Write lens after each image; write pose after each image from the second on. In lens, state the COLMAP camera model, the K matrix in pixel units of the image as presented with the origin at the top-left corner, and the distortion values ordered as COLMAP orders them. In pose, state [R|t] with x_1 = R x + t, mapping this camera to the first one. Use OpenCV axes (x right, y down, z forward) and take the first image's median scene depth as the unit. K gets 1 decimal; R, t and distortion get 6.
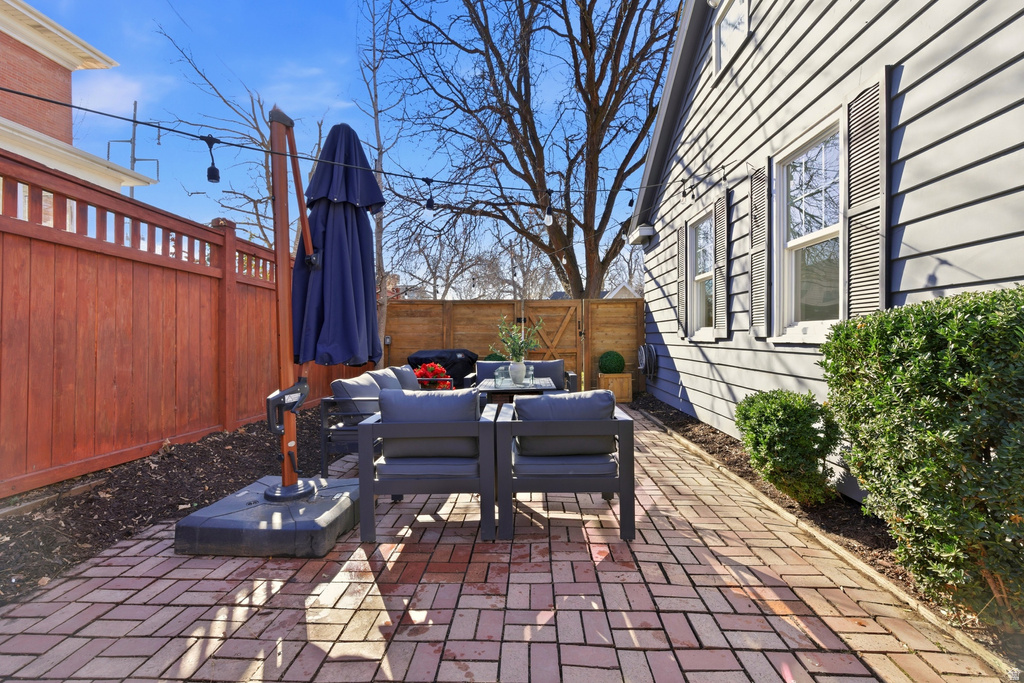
lens RADIAL K [[471.2, 0, 509.6], [0, 471.2, 337.0], [0, 0, 1]] dist [-0.001234, 0.000335]
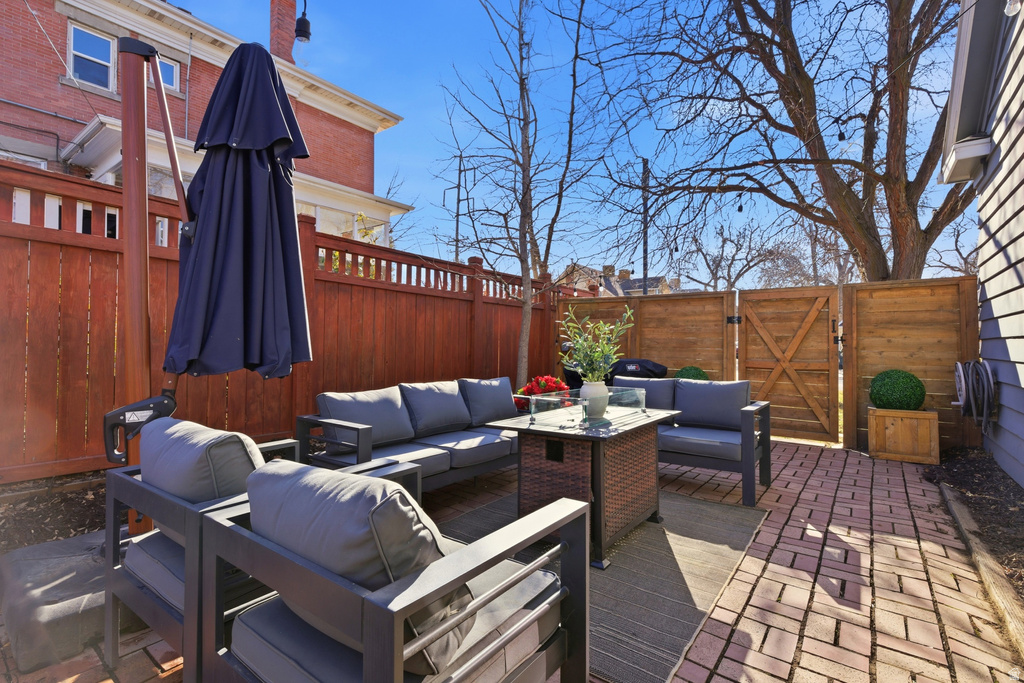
lens RADIAL K [[471.2, 0, 505.9], [0, 471.2, 335.7], [0, 0, 1]] dist [-0.001234, 0.000335]
pose [[0.822404, 0.002407, -0.568898, 0.269094], [-0.012543, 0.999825, -0.013902, 0.002924], [0.568765, 0.018569, 0.822291, 0.442893]]
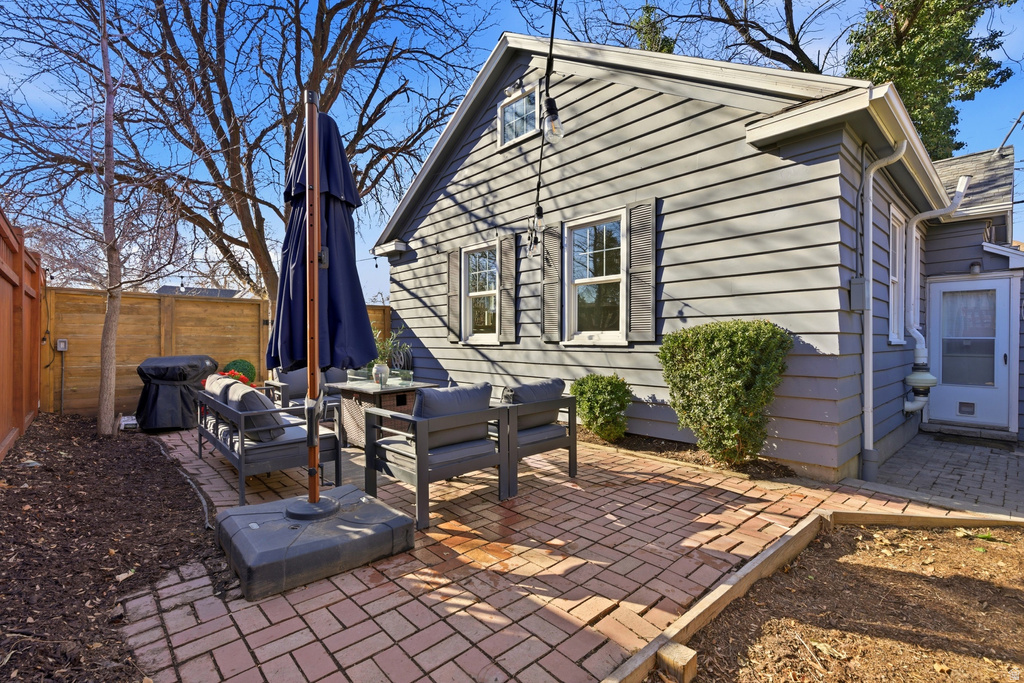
lens RADIAL K [[471.2, 0, 505.1], [0, 471.2, 341.9], [0, 0, 1]] dist [-0.001234, 0.000335]
pose [[0.704465, 0.000480, 0.709739, -0.561253], [-0.001644, 0.999998, 0.000956, 0.001085], [-0.709737, -0.001840, 0.704464, 0.057967]]
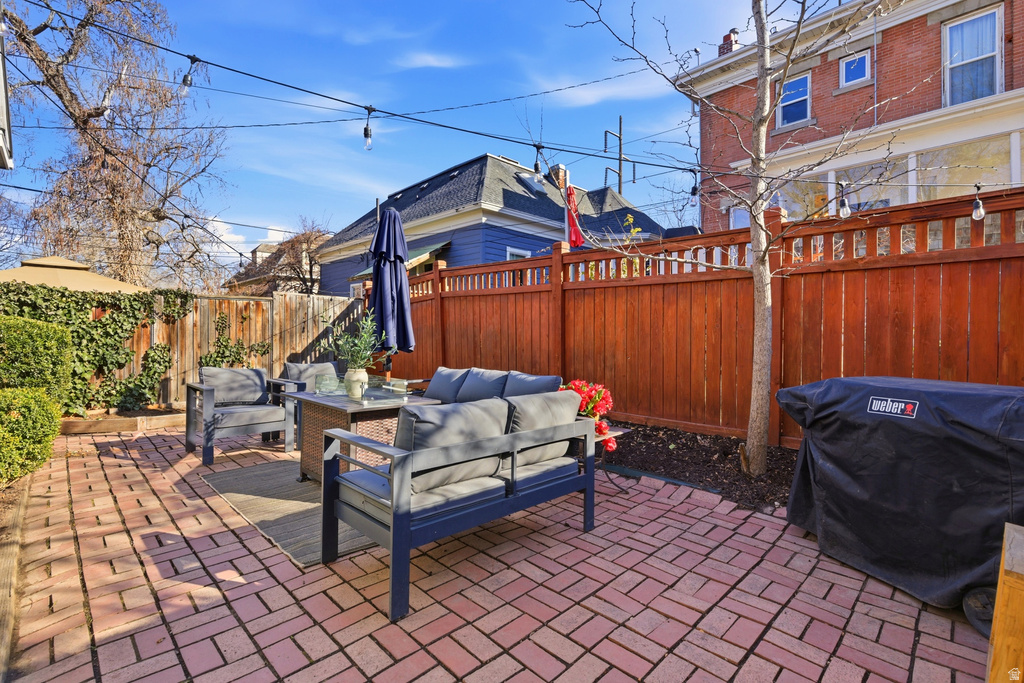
lens RADIAL K [[471.2, 0, 515.3], [0, 471.2, 339.9], [0, 0, 1]] dist [-0.001234, 0.000335]
pose [[-0.671258, 0.008128, -0.741179, 0.410047], [-0.001435, 0.999924, 0.012266, -0.002955], [0.741222, 0.009297, -0.671195, 1.730476]]
